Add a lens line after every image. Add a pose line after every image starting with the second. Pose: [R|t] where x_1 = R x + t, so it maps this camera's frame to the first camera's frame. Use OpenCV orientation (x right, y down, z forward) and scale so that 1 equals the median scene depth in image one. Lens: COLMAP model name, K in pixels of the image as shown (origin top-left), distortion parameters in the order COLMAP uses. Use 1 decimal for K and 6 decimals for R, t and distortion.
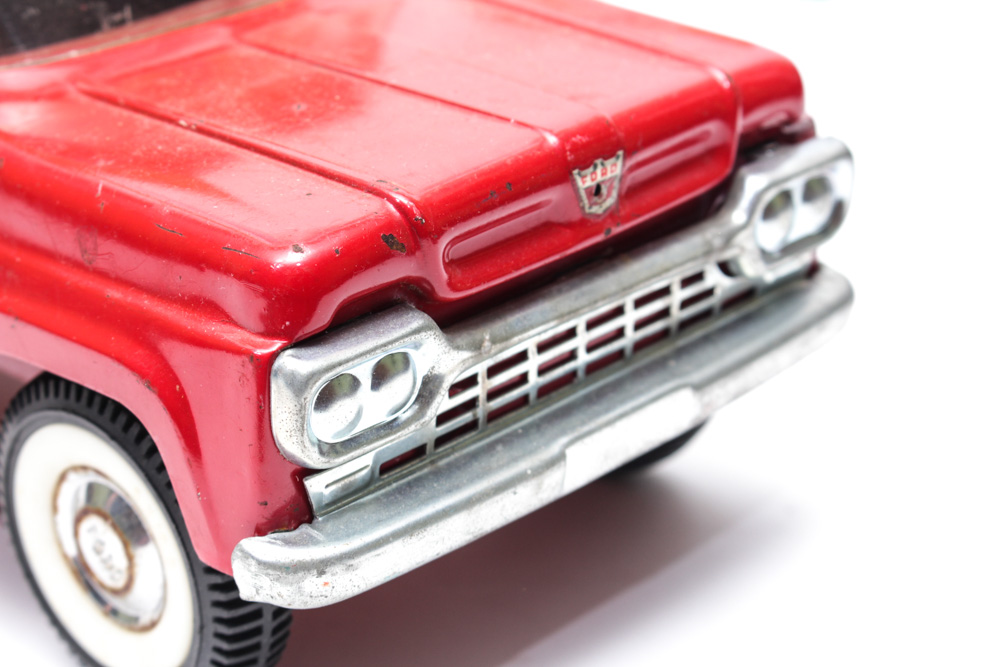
lens RADIAL K [[2353.3, 0, 500.0], [0, 2353.3, 333.5], [0, 0, 1]] dist [-0.016396, 0.117290]
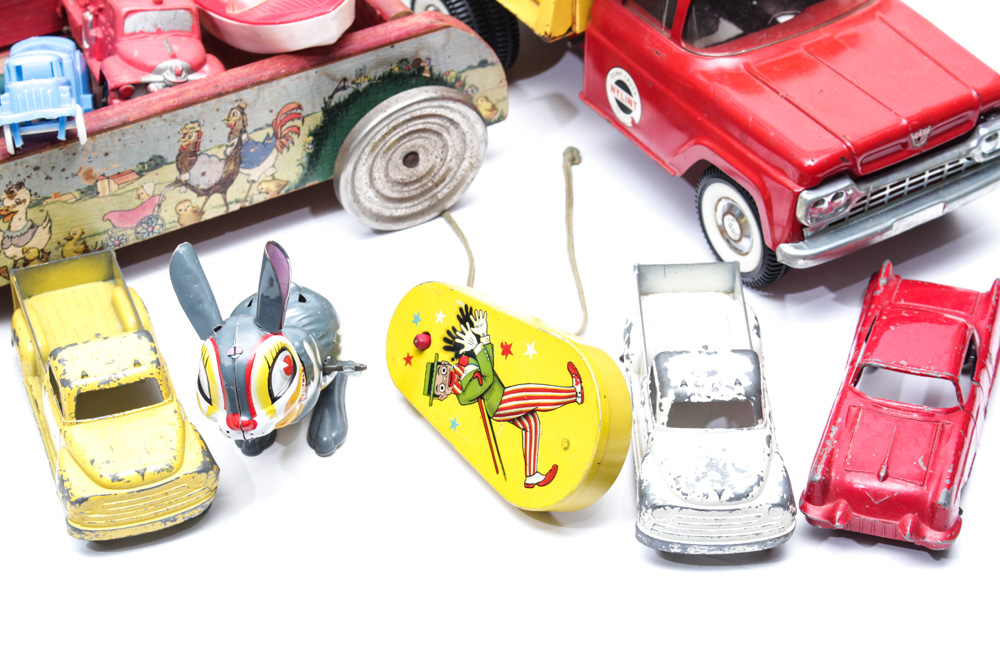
lens RADIAL K [[2353.3, 0, 500.0], [0, 2353.3, 333.5], [0, 0, 1]] dist [-0.016396, 0.117290]
pose [[0.970468, 0.166036, -0.174995, 0.086986], [-0.112964, 0.953776, 0.278480, -0.576359], [0.213144, -0.250488, 0.944365, -1.892193]]
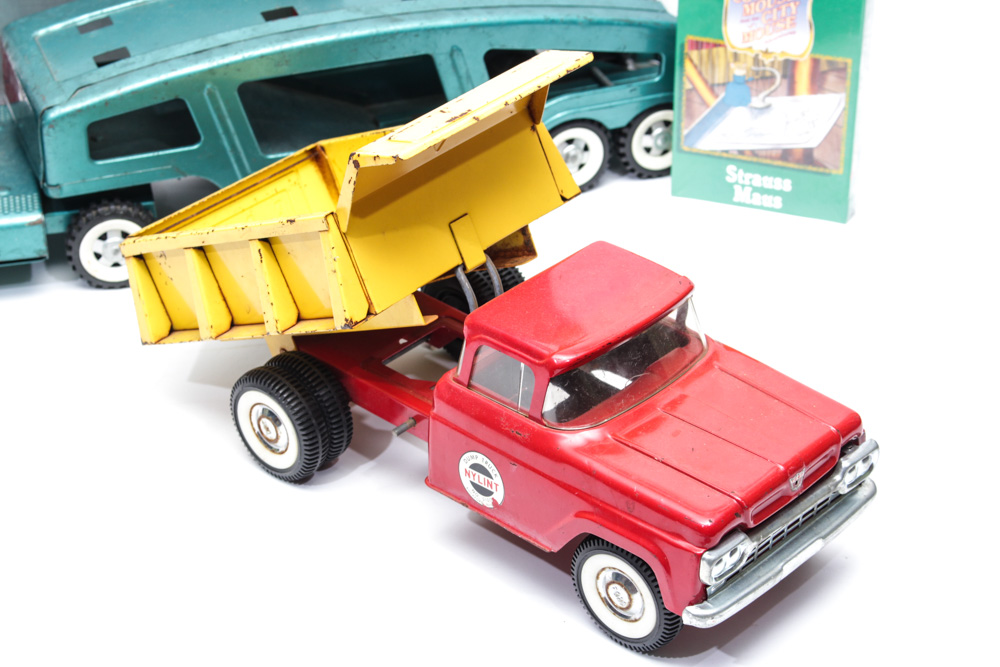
lens RADIAL K [[2353.3, 0, 500.0], [0, 2353.3, 333.5], [0, 0, 1]] dist [-0.016396, 0.117290]
pose [[0.999383, 0.007936, 0.034225, -0.429726], [-0.012846, 0.989245, 0.145704, -0.666063], [-0.032701, -0.146054, 0.988736, -1.866856]]
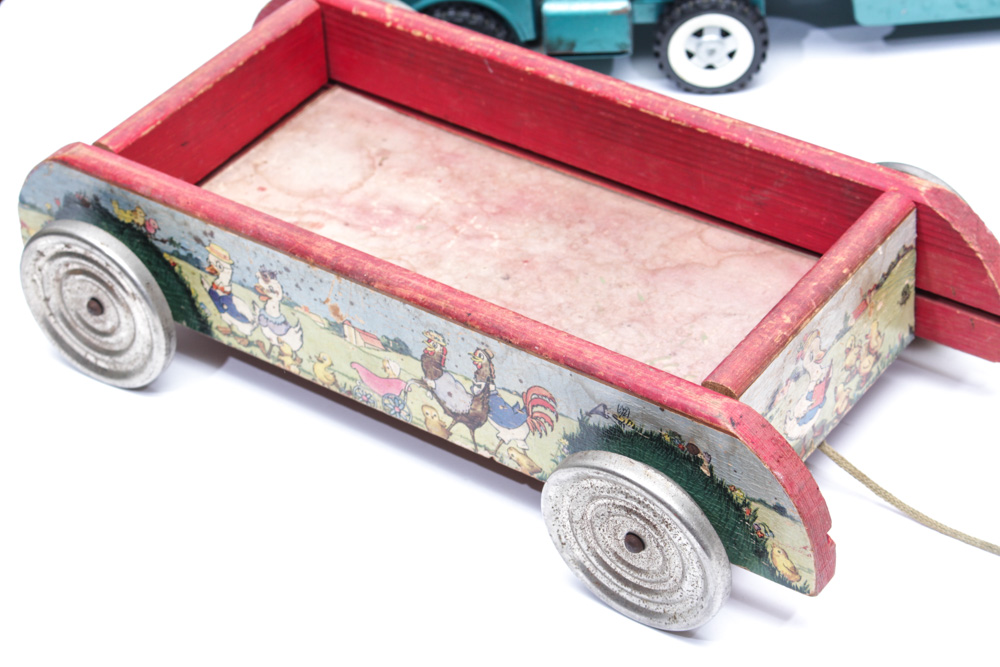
lens RADIAL K [[2353.3, 0, 500.0], [0, 2353.3, 333.5], [0, 0, 1]] dist [-0.016396, 0.117290]
pose [[0.176495, 0.626061, -0.759537, 1.079016], [-0.334363, 0.763899, 0.551960, -1.378868], [0.925770, 0.156543, 0.344156, 0.134674]]
